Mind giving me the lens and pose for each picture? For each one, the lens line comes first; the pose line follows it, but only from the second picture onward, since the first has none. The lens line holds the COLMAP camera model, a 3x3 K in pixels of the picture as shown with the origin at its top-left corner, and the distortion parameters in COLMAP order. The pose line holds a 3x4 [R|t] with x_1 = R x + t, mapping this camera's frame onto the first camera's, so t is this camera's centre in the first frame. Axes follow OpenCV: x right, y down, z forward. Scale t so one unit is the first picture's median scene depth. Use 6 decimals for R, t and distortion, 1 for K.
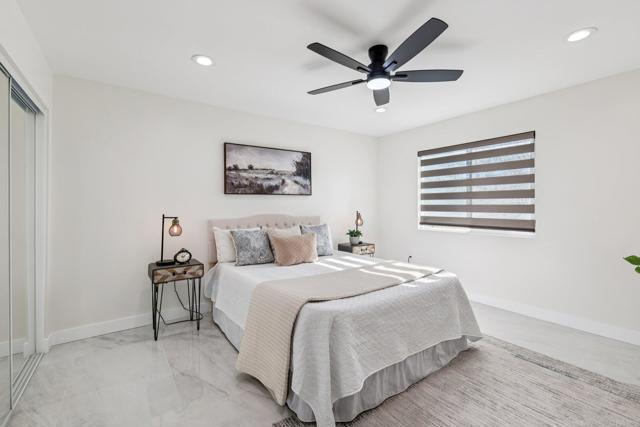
lens RADIAL K [[278.5, 0, 315.7], [0, 278.5, 210.6], [0, 0, 1]] dist [-0.002253, -0.001122]
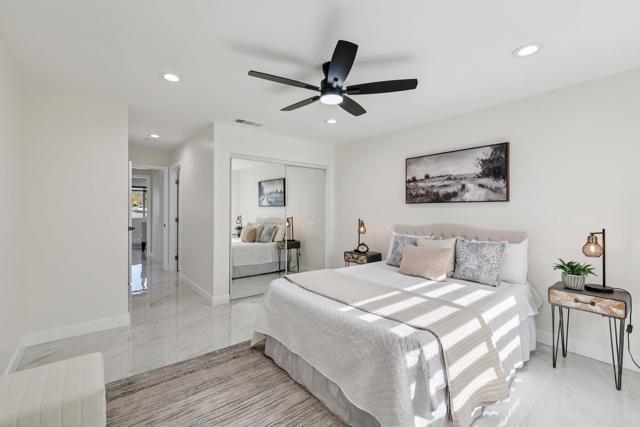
lens RADIAL K [[278.5, 0, 318.8], [0, 278.5, 213.4], [0, 0, 1]] dist [-0.002253, -0.001122]
pose [[0.074264, 0.008587, -0.997202, 0.727174], [-0.037724, 0.999271, 0.005796, -0.010971], [0.996525, 0.037188, 0.074534, 0.512577]]
